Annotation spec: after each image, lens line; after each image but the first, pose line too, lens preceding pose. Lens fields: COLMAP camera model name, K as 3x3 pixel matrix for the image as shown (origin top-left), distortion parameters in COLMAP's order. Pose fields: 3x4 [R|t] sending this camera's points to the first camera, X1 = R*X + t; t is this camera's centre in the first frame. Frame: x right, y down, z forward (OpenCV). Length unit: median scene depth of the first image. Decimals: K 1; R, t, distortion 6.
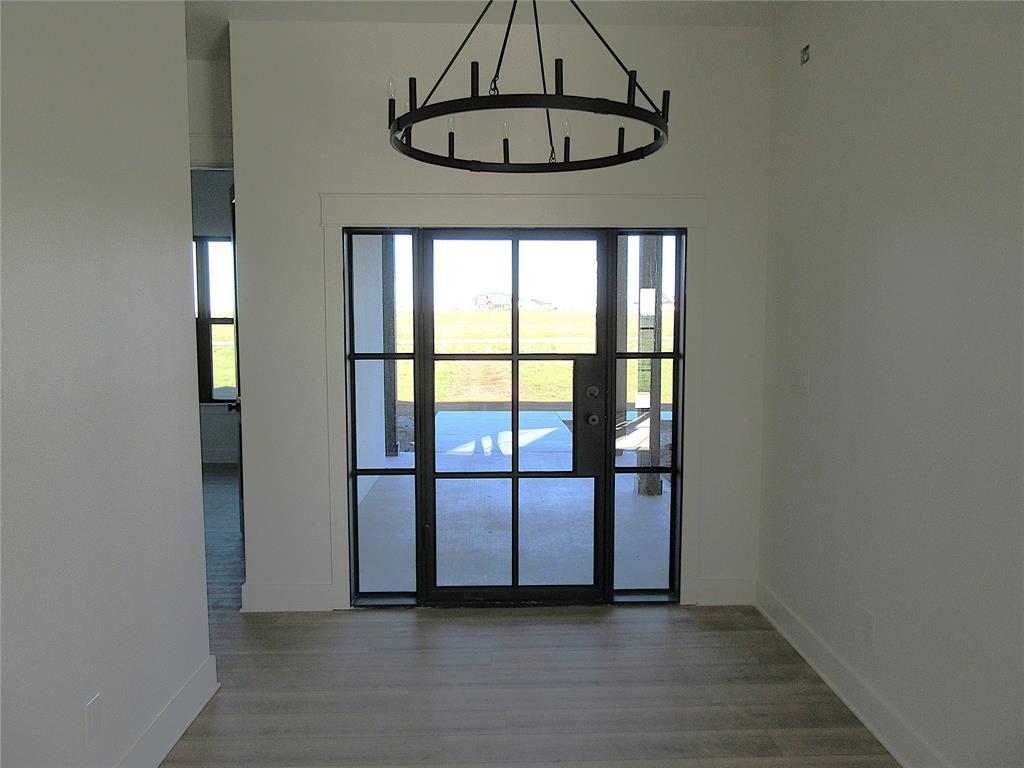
lens RADIAL K [[764.7, 0, 512.0], [0, 764.7, 384.0], [0, 0, 1]] dist [0.000758, 0.010012]
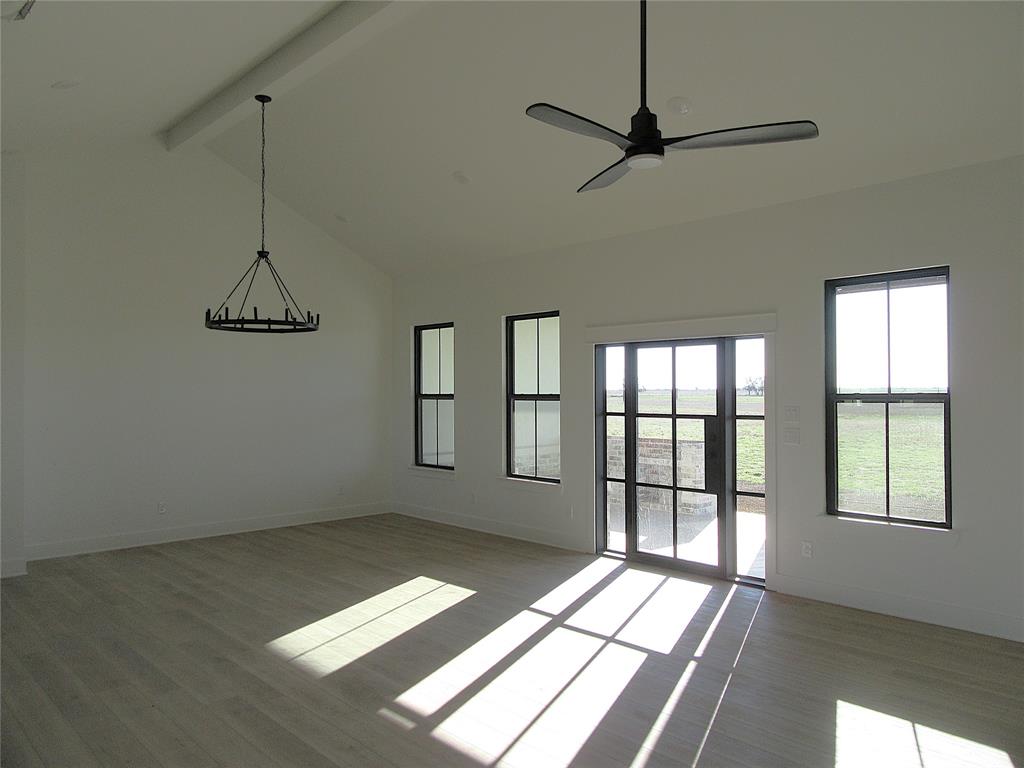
lens RADIAL K [[764.7, 0, 512.0], [0, 764.7, 384.0], [0, 0, 1]] dist [0.000758, 0.010012]
pose [[0.664632, -0.009508, -0.747111, 1.005743], [-0.057600, 0.996291, -0.063920, 0.021444], [0.744948, 0.085517, 0.661619, -0.363037]]
